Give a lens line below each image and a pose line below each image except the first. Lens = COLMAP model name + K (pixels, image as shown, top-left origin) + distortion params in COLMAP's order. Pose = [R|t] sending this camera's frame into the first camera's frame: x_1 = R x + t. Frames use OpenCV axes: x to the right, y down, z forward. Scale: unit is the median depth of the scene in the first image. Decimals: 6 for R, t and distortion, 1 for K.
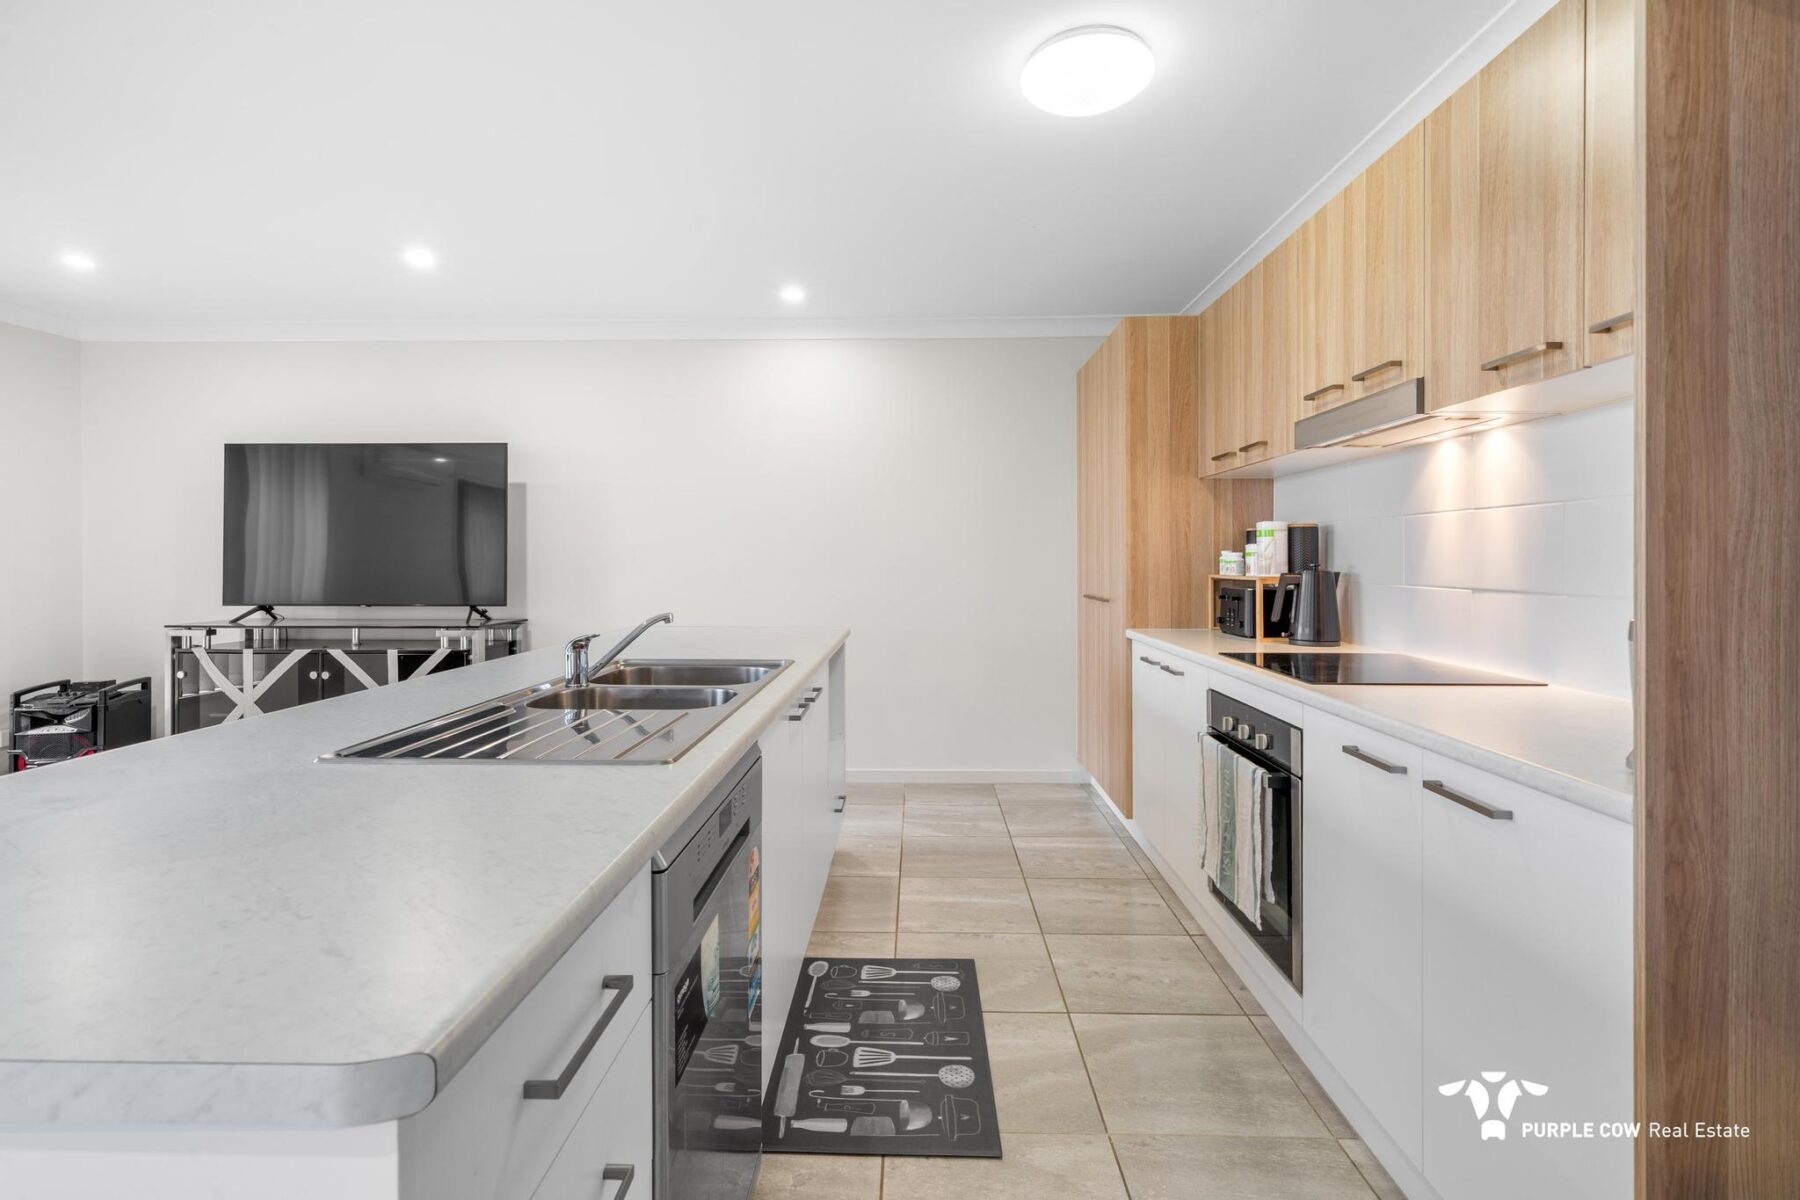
lens RADIAL K [[835.7, 0, 896.8], [0, 835.7, 562.6], [0, 0, 1]] dist [-0.000106, -0.000333]
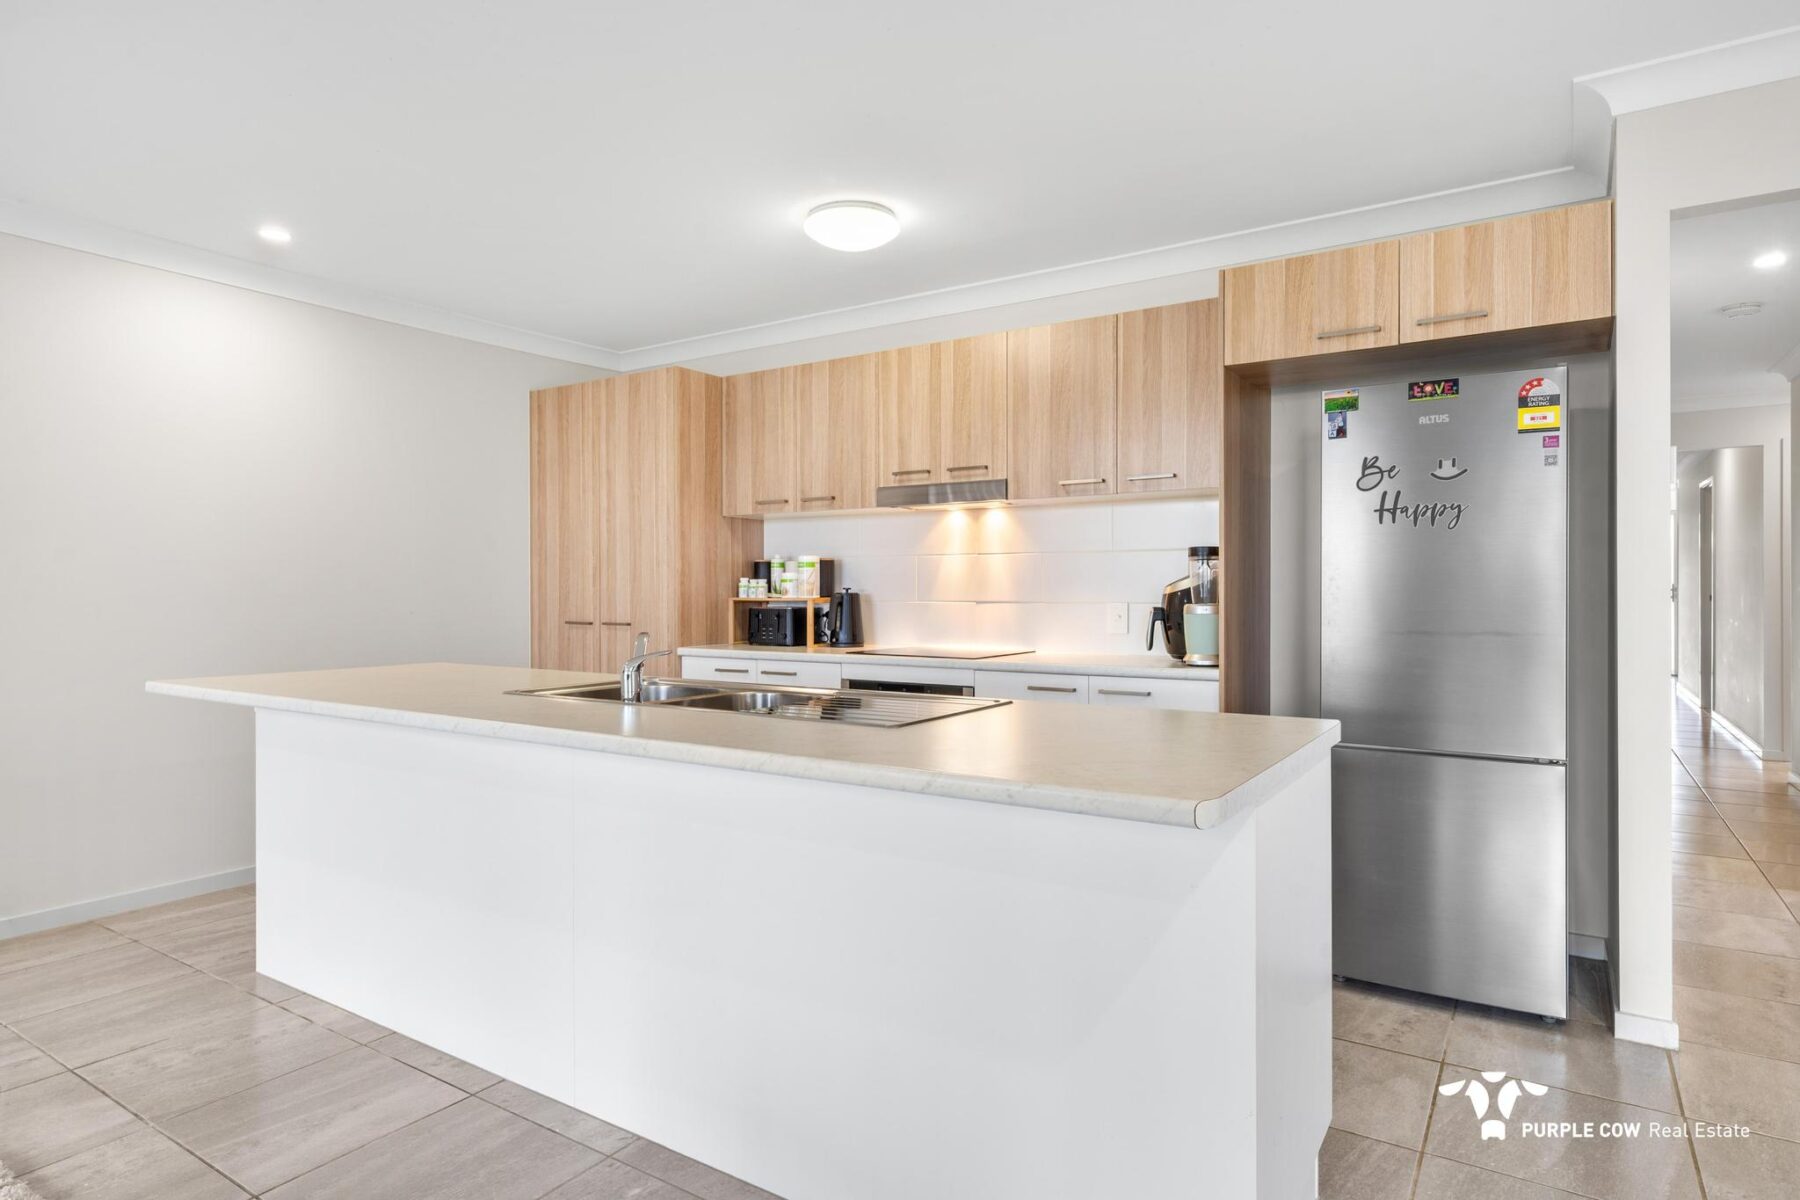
lens RADIAL K [[1001.0, 0, 900.0], [0, 1001.0, 600.0], [0, 0, 1]] dist [-0.000273, 0.000009]
pose [[0.525759, -0.013976, 0.850519, -0.783328], [0.007284, 0.999902, 0.011928, 0.002792], [-0.850603, -0.000077, 0.525809, 0.055127]]
